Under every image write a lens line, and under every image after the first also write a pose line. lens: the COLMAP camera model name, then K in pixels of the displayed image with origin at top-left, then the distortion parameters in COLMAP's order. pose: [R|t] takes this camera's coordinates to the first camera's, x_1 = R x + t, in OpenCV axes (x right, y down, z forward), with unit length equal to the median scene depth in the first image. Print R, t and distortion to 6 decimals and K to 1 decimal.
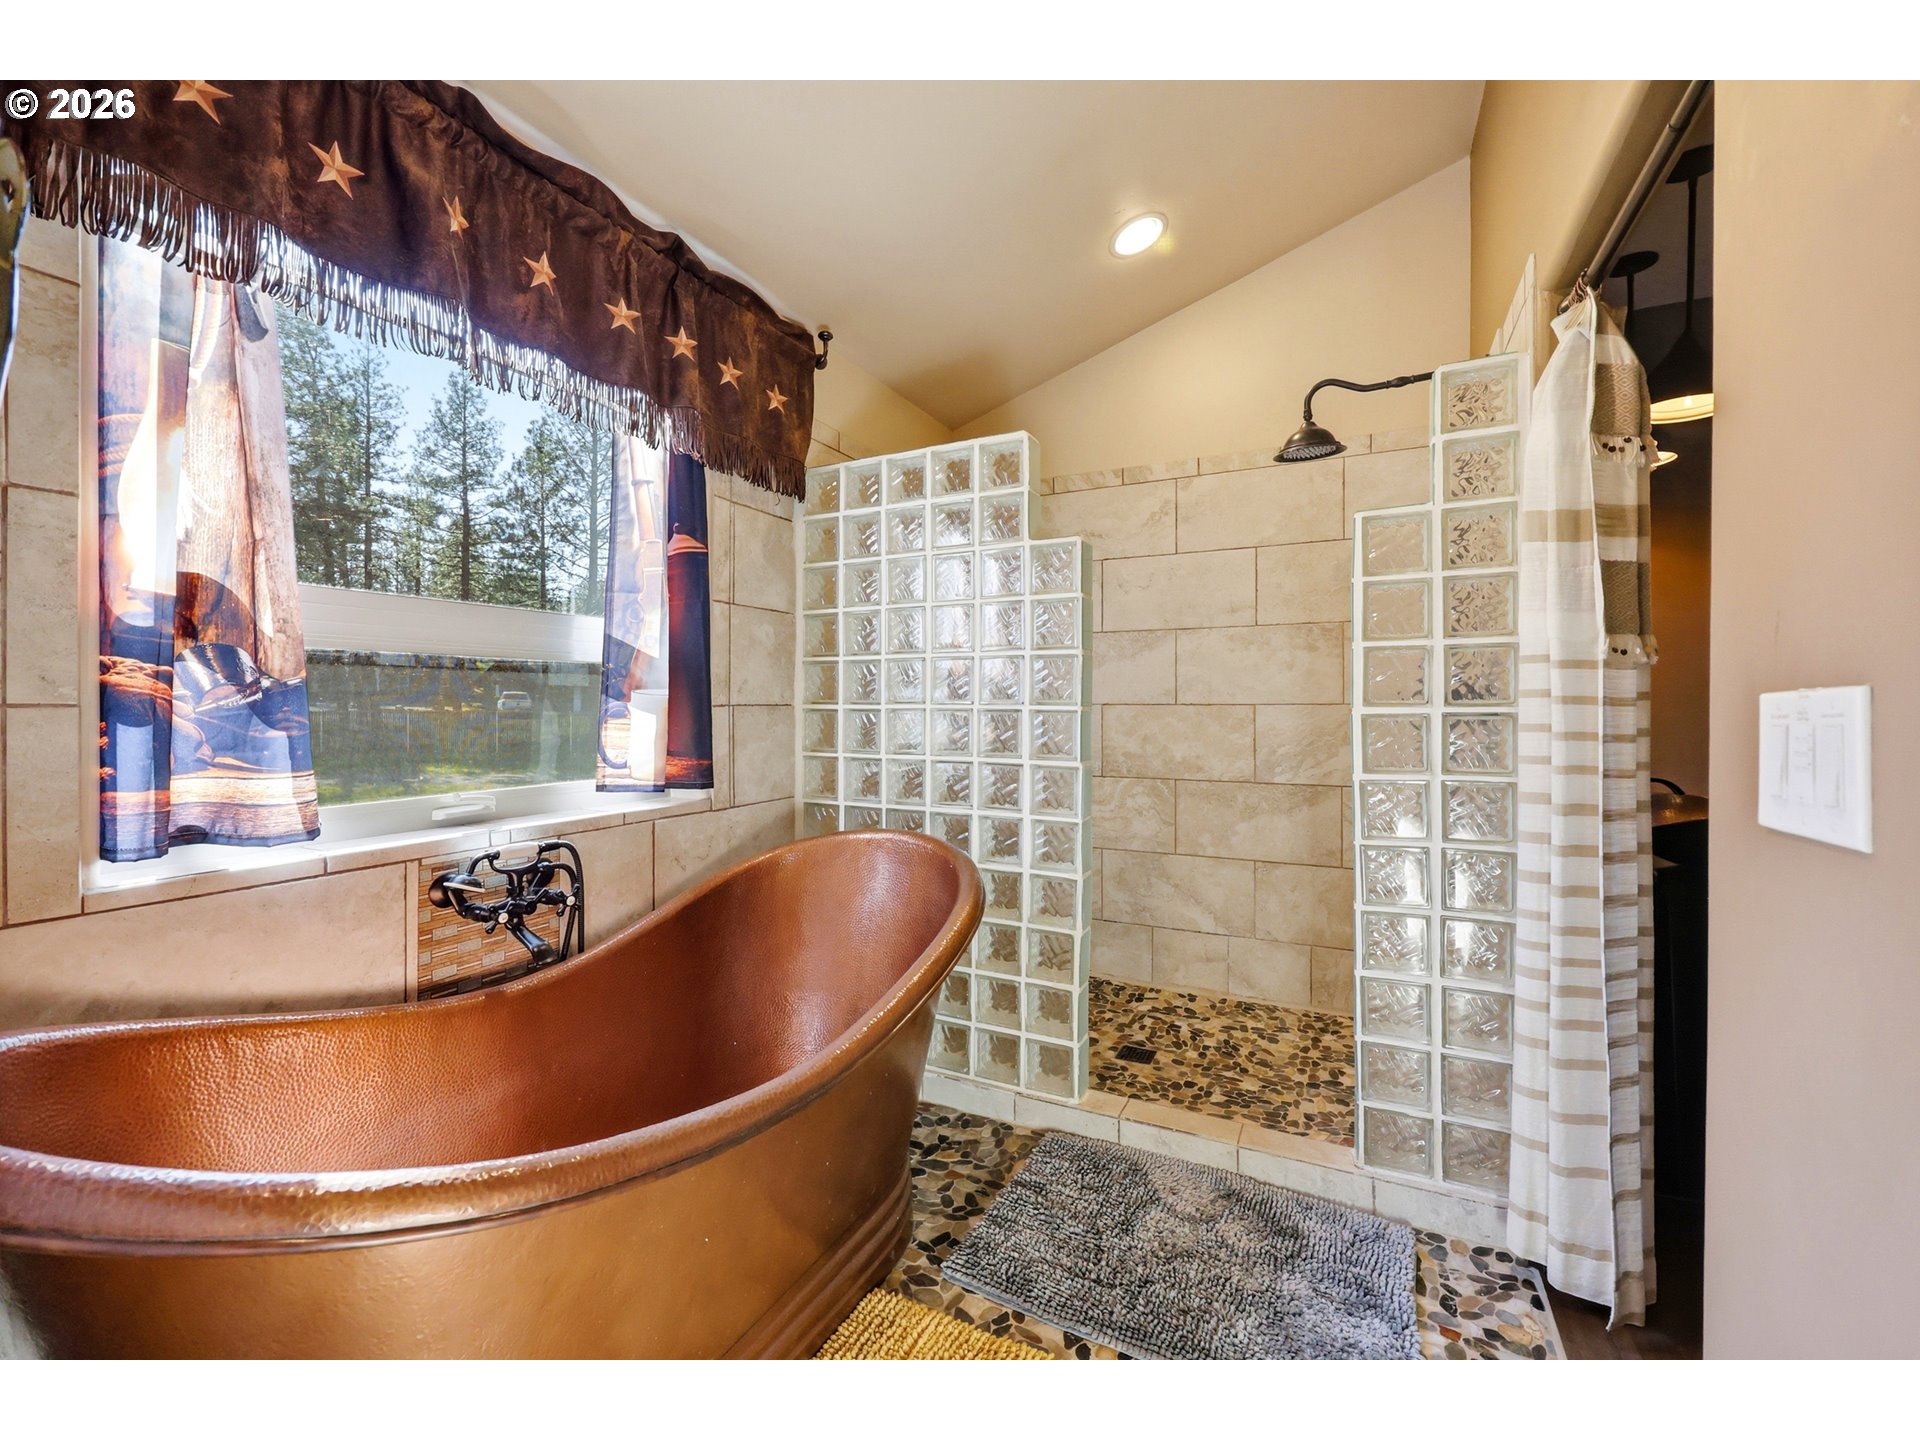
lens RADIAL K [[768.5, 0, 958.1], [0, 768.5, 708.5], [0, 0, 1]] dist [0.000643, 0.000046]
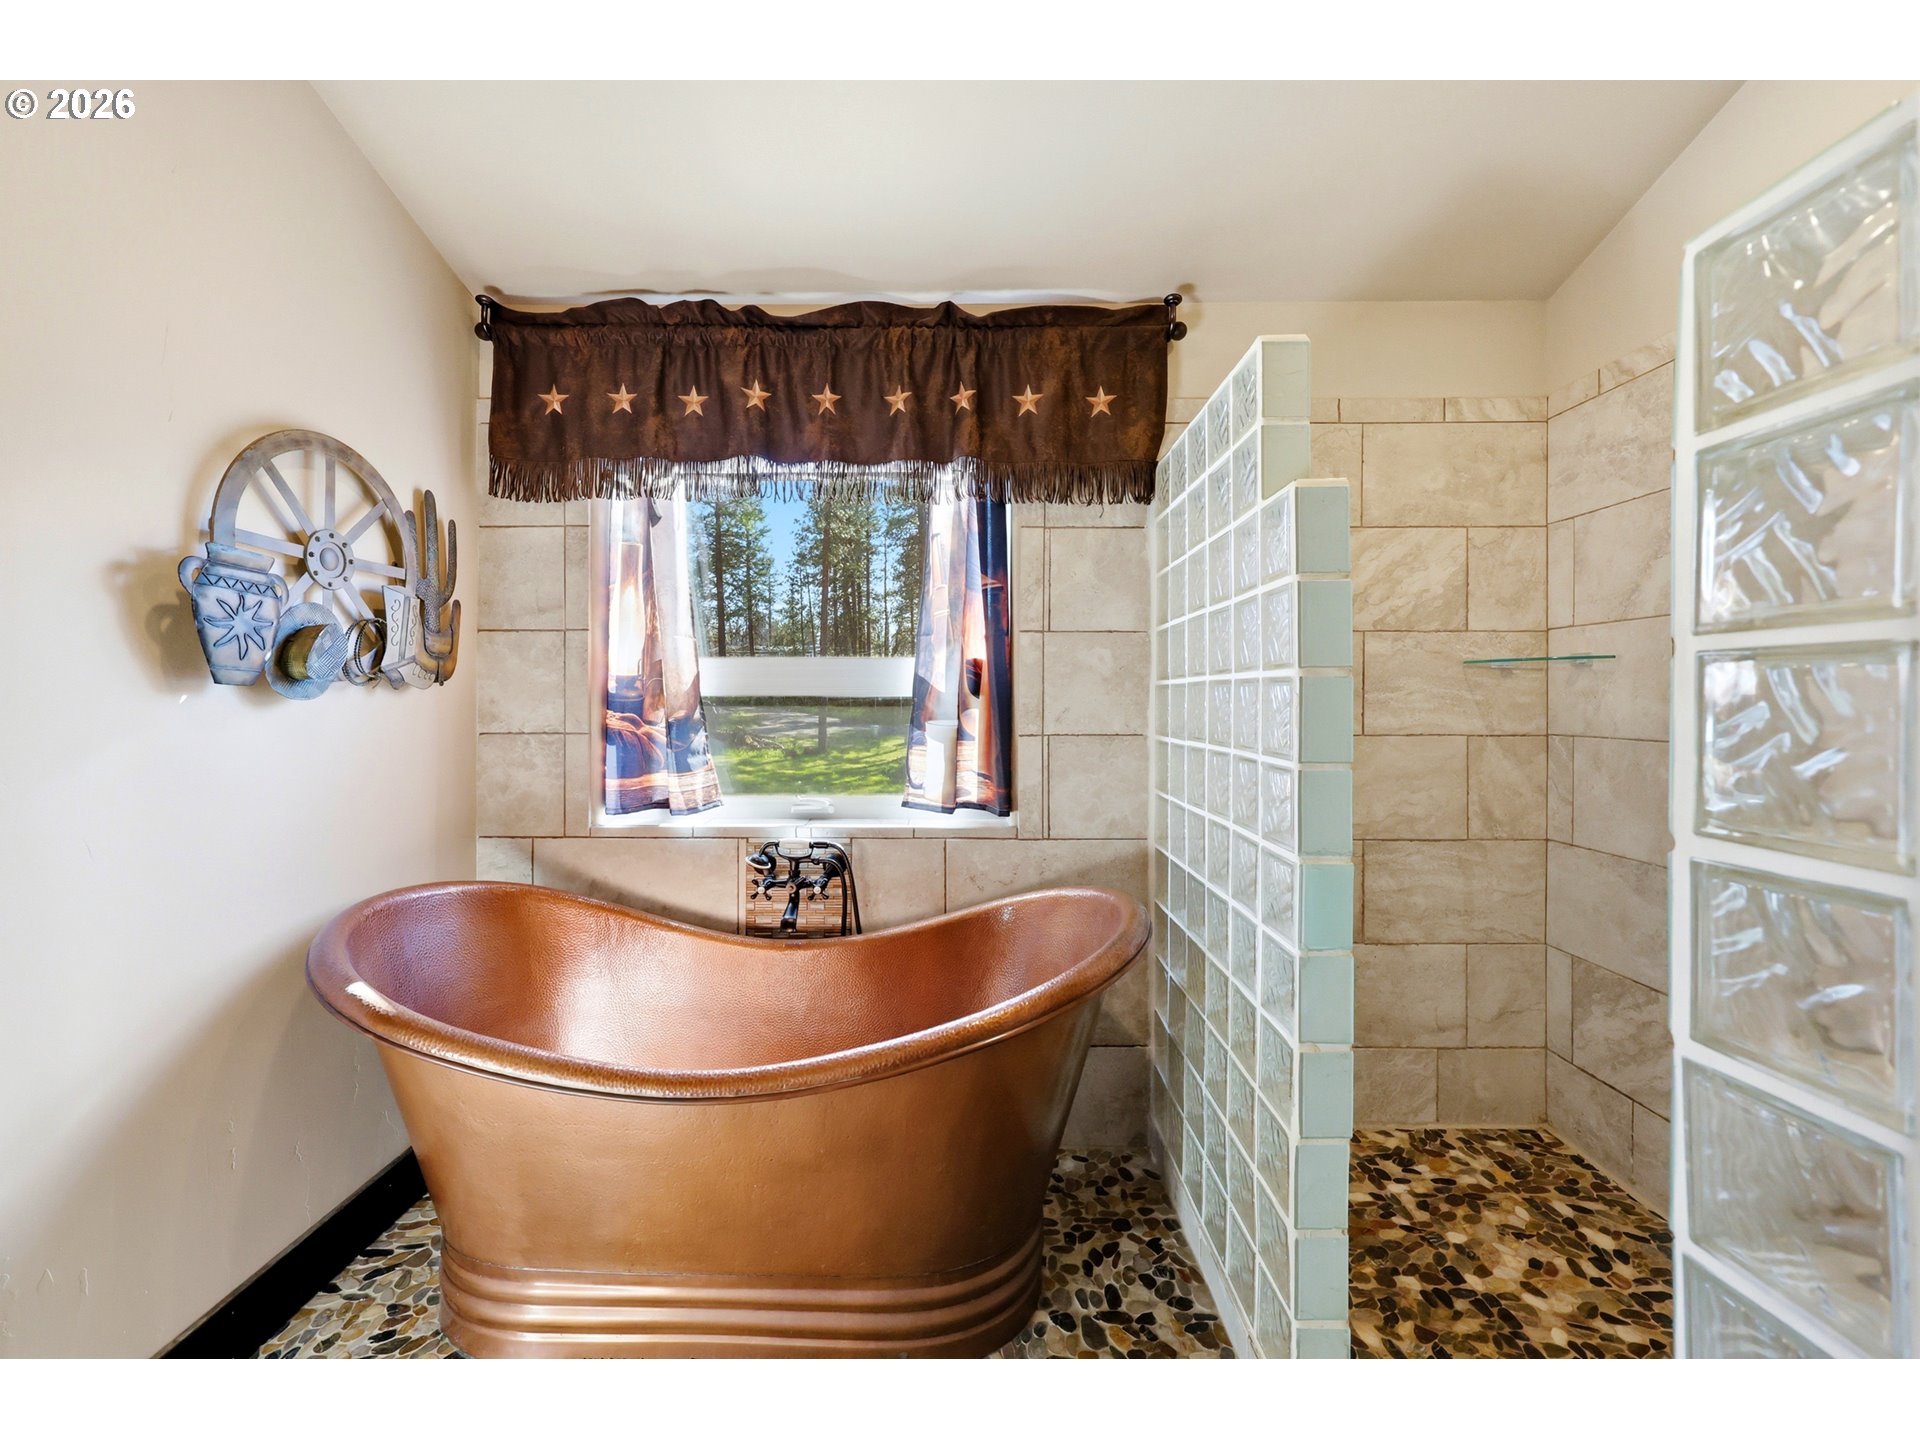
lens RADIAL K [[768.5, 0, 953.3], [0, 768.5, 708.4], [0, 0, 1]] dist [0.000643, 0.000046]
pose [[0.448141, 0.007085, -0.893935, 0.592021], [-0.005483, 0.999972, 0.005177, -0.047571], [0.893946, 0.002582, 0.448167, 0.507856]]
